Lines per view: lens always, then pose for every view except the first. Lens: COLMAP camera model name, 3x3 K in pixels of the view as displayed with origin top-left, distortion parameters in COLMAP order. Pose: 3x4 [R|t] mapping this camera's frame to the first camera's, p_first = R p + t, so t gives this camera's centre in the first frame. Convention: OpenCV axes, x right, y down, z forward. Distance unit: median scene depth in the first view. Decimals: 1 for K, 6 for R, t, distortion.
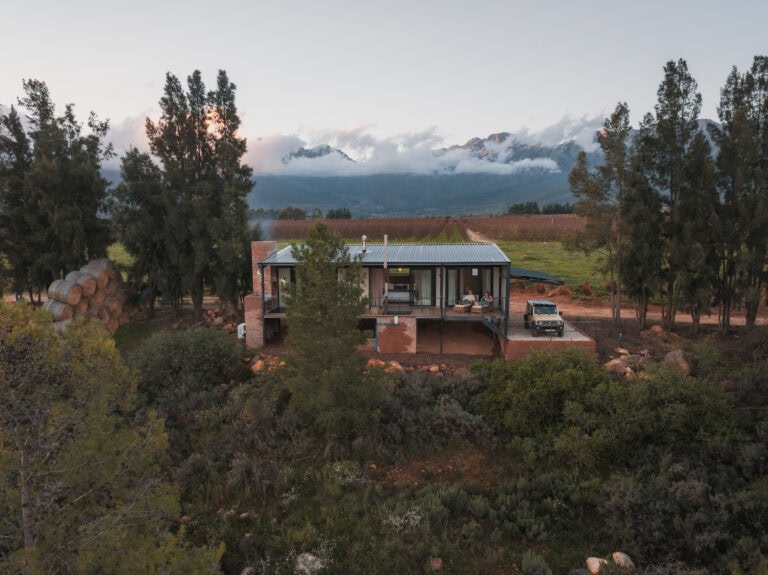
lens RADIAL K [[594.2, 0, 392.6], [0, 594.2, 301.9], [0, 0, 1]] dist [-0.049333, -0.001367]
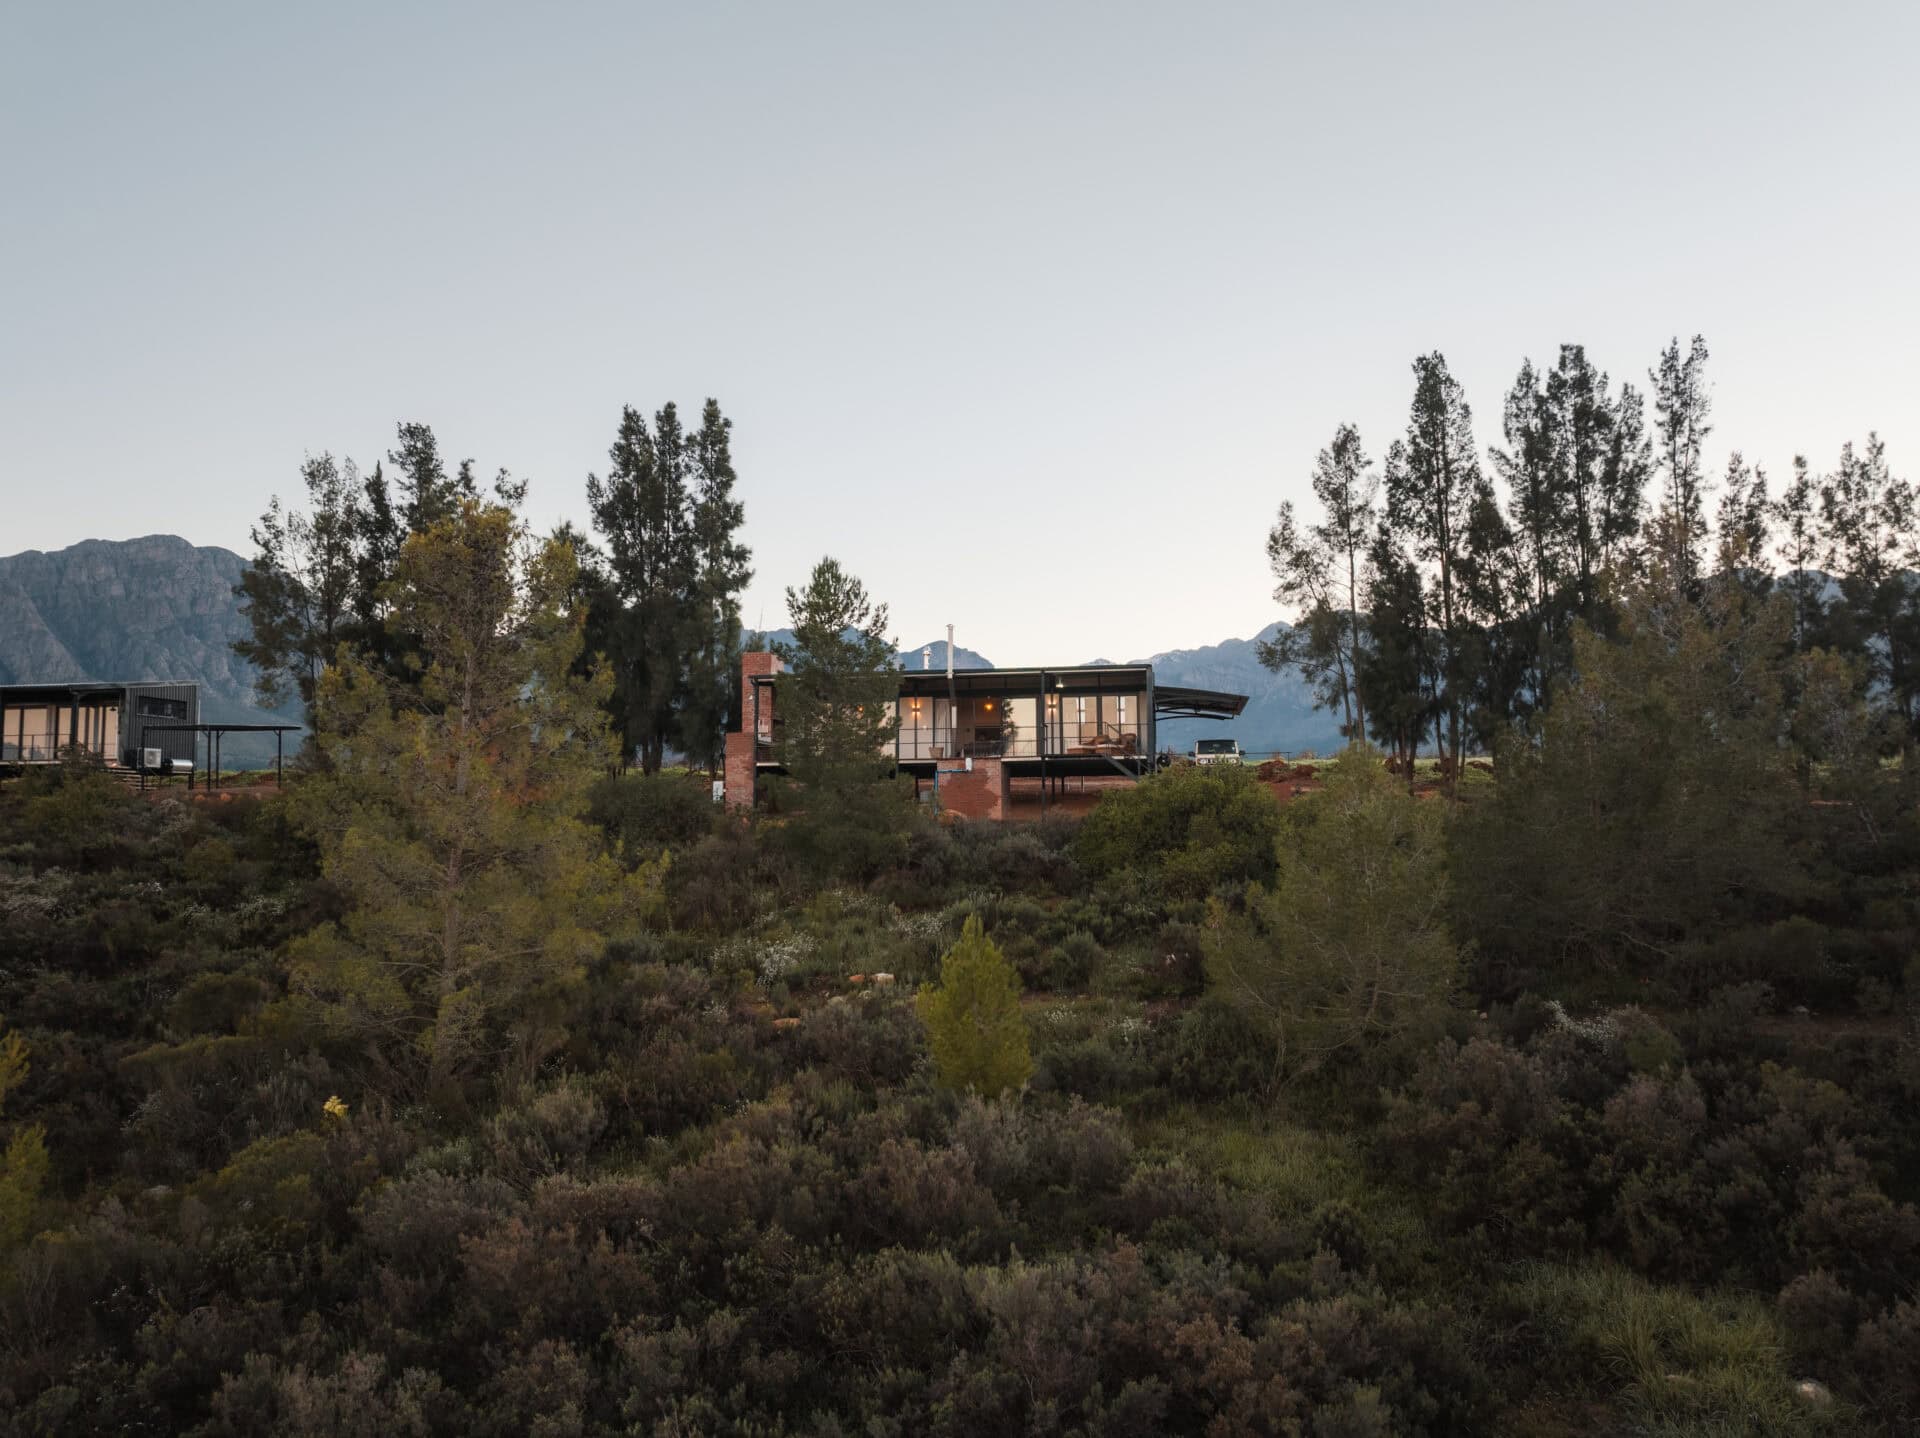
lens RADIAL K [[1363.8, 0, 973.8], [0, 1363.8, 689.9], [0, 0, 1]] dist [-0.039873, -0.001105]
pose [[0.995993, -0.010296, -0.088837, 0.122633], [-0.009802, 0.974797, -0.222876, 0.240566], [0.088893, 0.222854, 0.970791, -0.336742]]
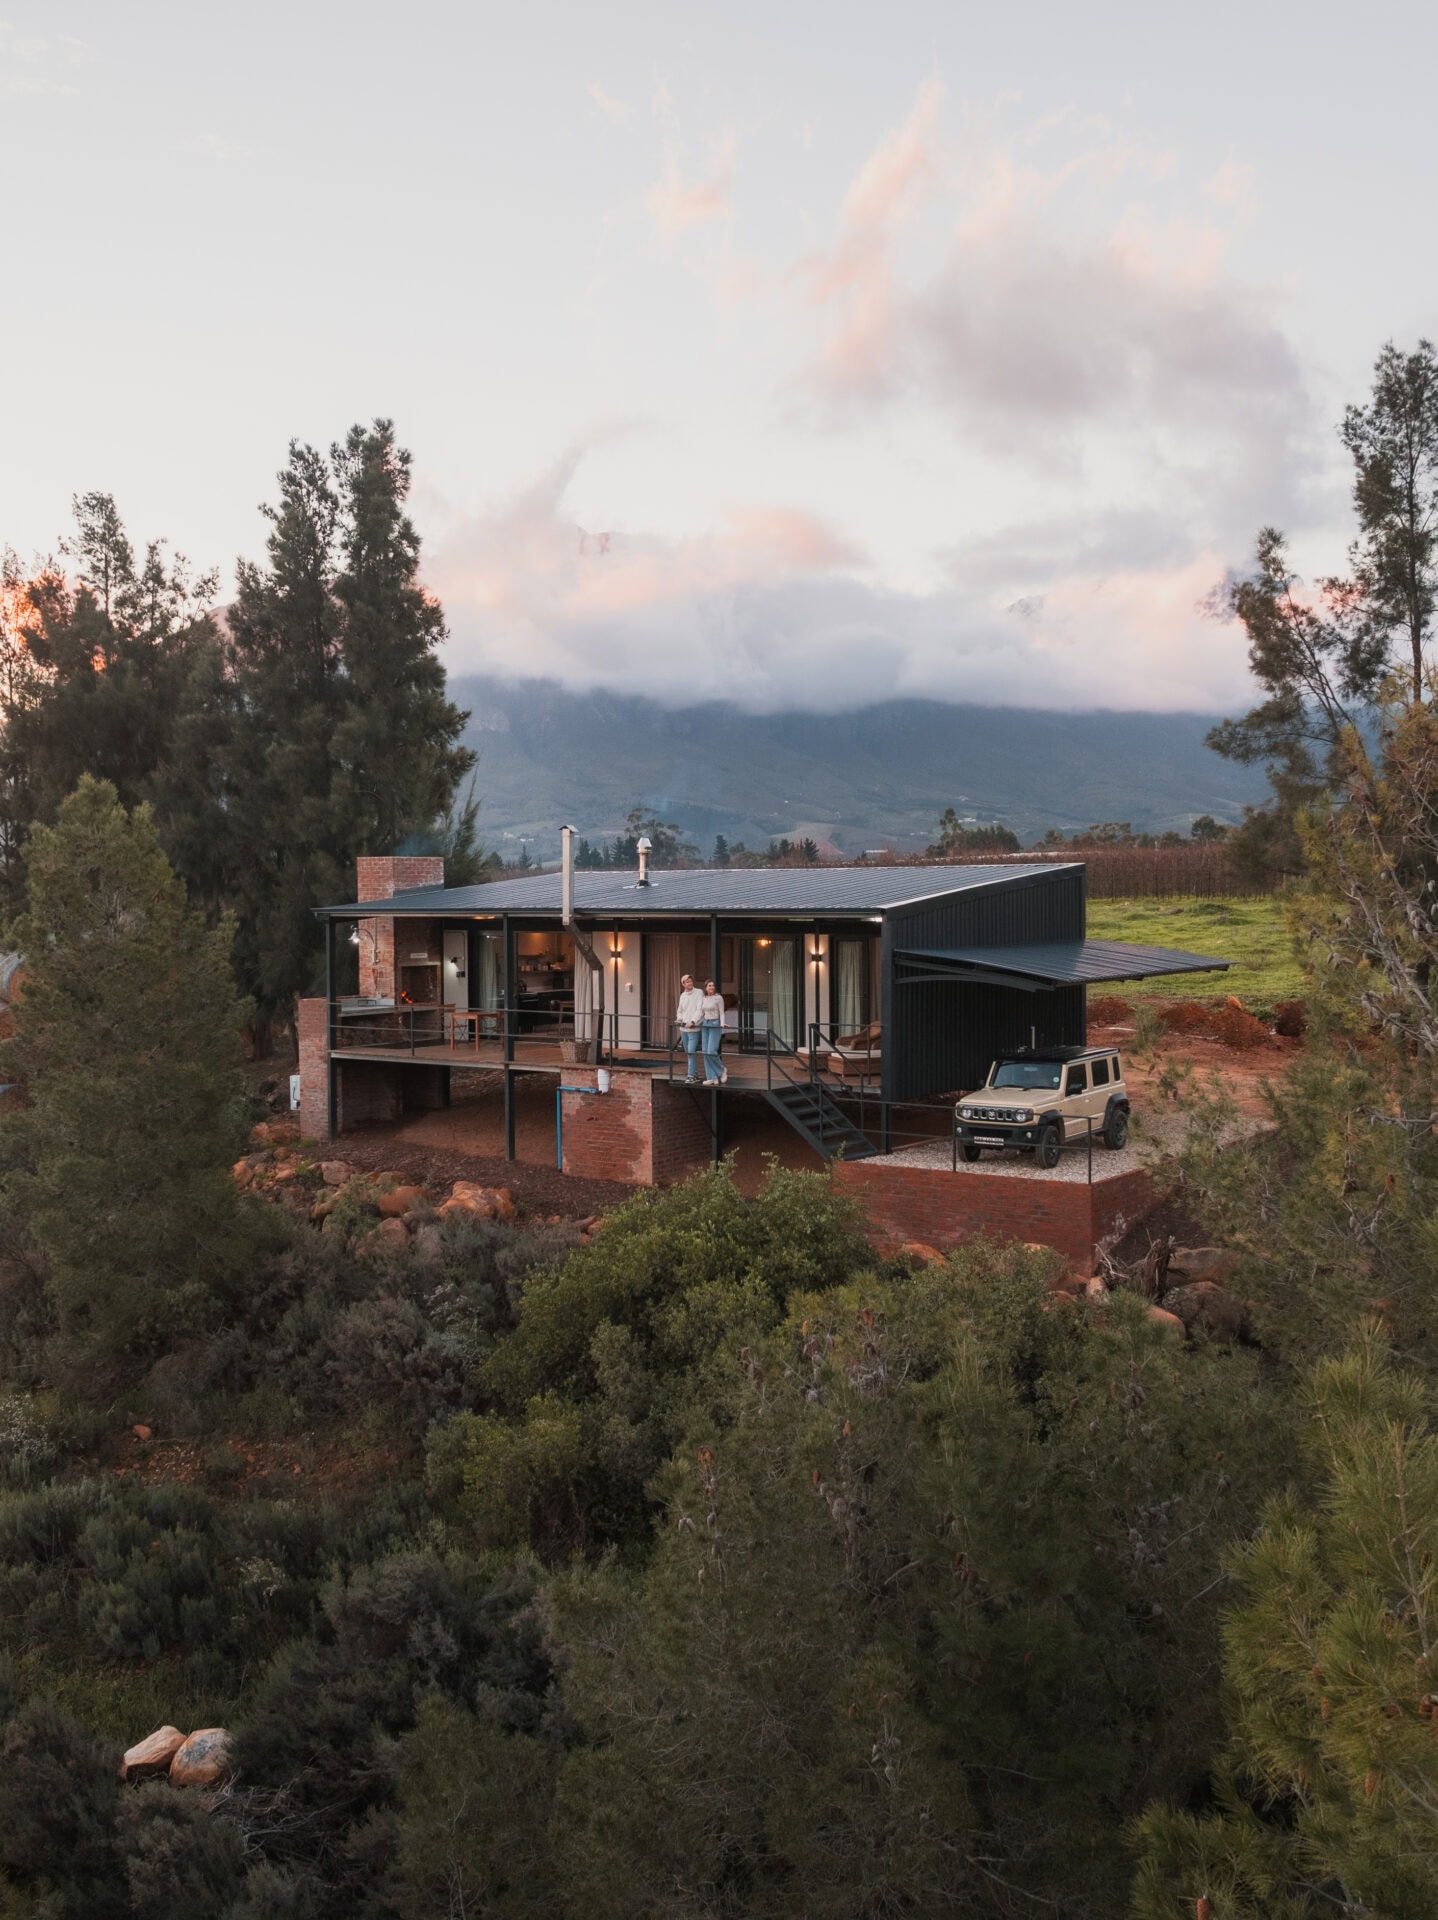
lens RADIAL K [[1921.4, 0, 698.9], [0, 1921.4, 903.8], [0, 0, 1]] dist [-0.025262, 0.012520]
pose [[0.840324, 0.004187, -0.542068, 0.577956], [-0.063997, 0.993744, -0.091532, 0.024096], [0.538293, 0.111607, 0.835335, 0.097183]]
